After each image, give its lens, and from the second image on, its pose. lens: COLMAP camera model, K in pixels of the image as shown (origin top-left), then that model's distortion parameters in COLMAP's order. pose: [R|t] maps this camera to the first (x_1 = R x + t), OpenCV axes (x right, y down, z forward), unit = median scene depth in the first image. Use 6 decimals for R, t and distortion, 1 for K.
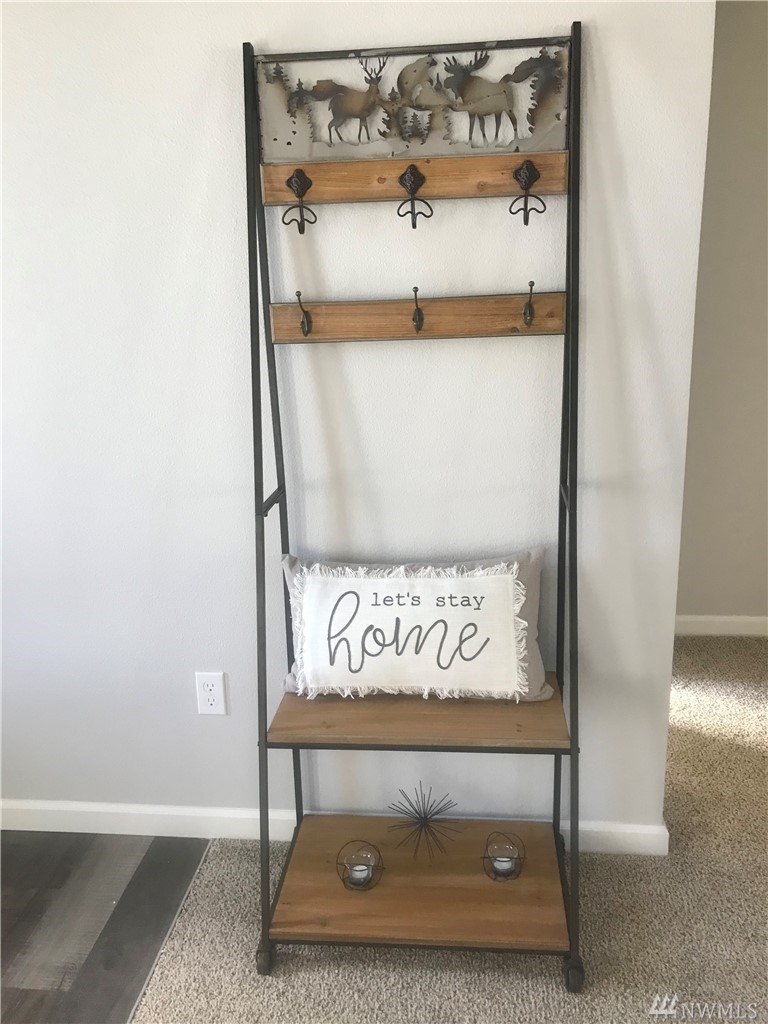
lens RADIAL K [[841.5, 0, 385.4], [0, 841.5, 509.9], [0, 0, 1]] dist [0.042334, -0.051607]
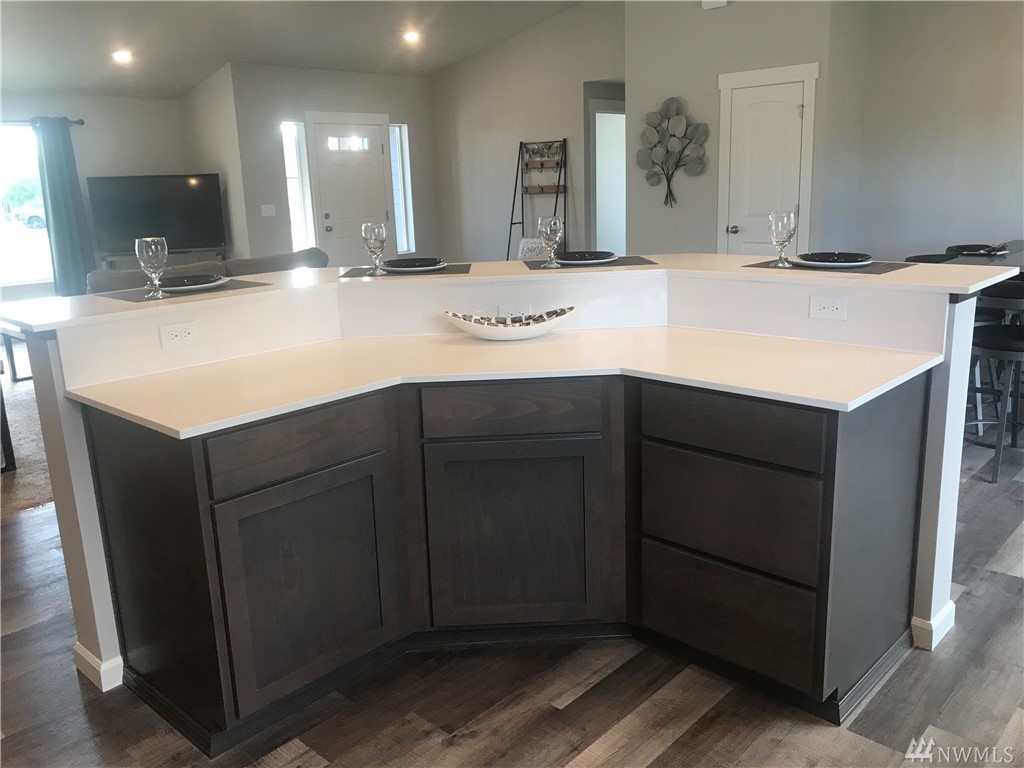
lens RADIAL K [[841.5, 0, 505.1], [0, 841.5, 386.4], [0, 0, 1]] dist [0.042334, -0.051607]
pose [[0.784459, 0.141123, -0.603911, 3.356179], [-0.131373, 0.989481, 0.060574, 0.732549], [0.606107, 0.031820, 0.794747, -3.462936]]
